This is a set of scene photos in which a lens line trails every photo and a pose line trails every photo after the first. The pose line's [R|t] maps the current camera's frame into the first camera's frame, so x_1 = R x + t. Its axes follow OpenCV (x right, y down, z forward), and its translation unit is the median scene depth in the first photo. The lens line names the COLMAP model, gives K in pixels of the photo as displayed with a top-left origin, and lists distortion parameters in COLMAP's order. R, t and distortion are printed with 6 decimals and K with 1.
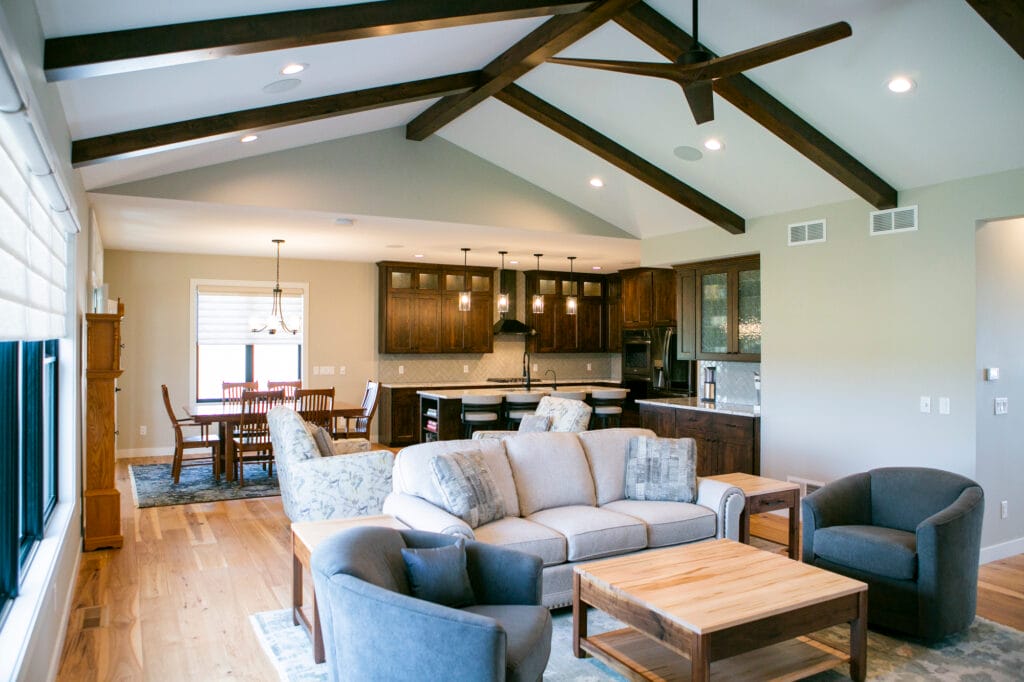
lens RADIAL K [[729.8, 0, 512.0], [0, 729.8, 341.0], [0, 0, 1]] dist [-0.120386, -0.000273]
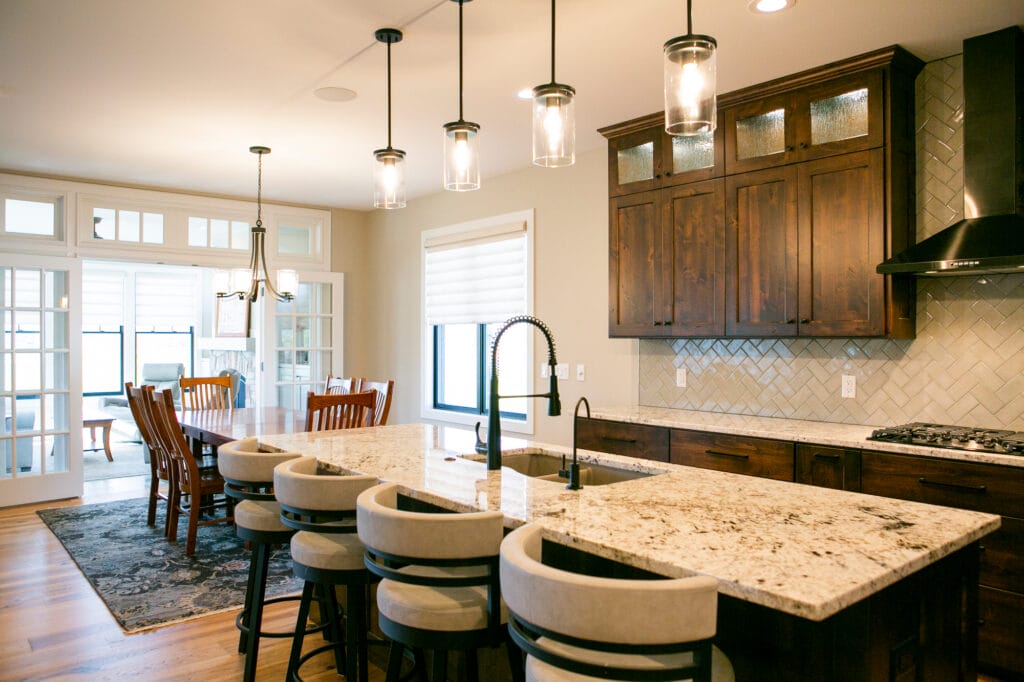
lens RADIAL K [[729.8, 0, 512.0], [0, 729.8, 341.0], [0, 0, 1]] dist [-0.120386, -0.000273]
pose [[0.216150, 0.000272, -0.976360, 0.268445], [0.001392, 0.999999, 0.000587, 0.020946], [0.976359, -0.001486, 0.216150, 0.932743]]
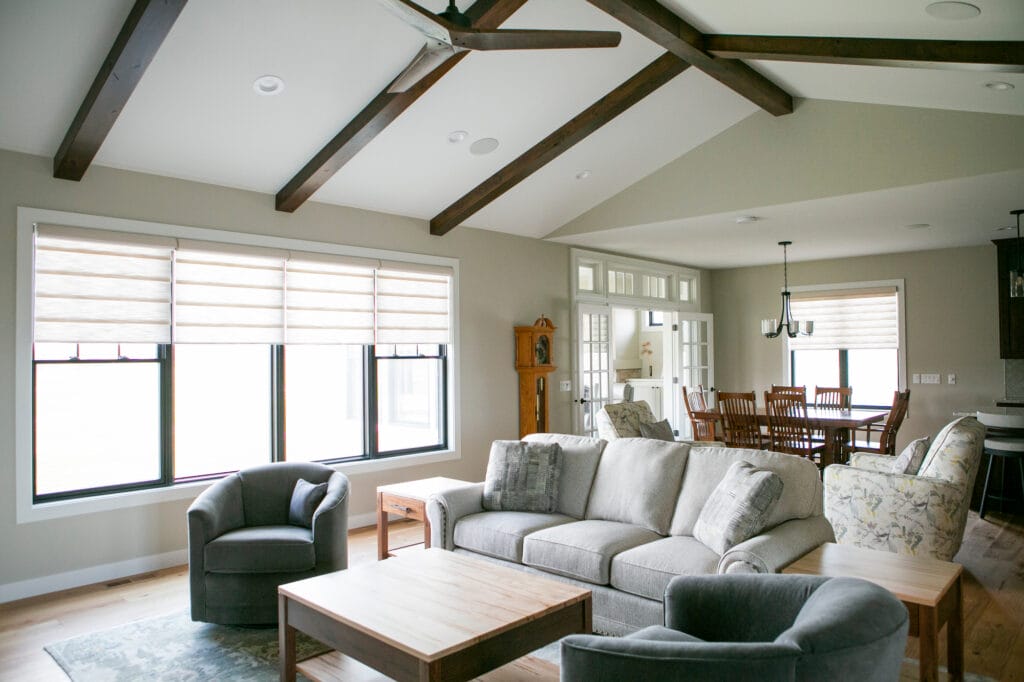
lens RADIAL K [[729.8, 0, 512.0], [0, 729.8, 341.0], [0, 0, 1]] dist [-0.120386, -0.000273]
pose [[0.310795, -0.028797, -0.950040, 0.421130], [0.013455, 0.999574, -0.025897, 0.013483], [0.950382, -0.004734, 0.311051, 0.288310]]
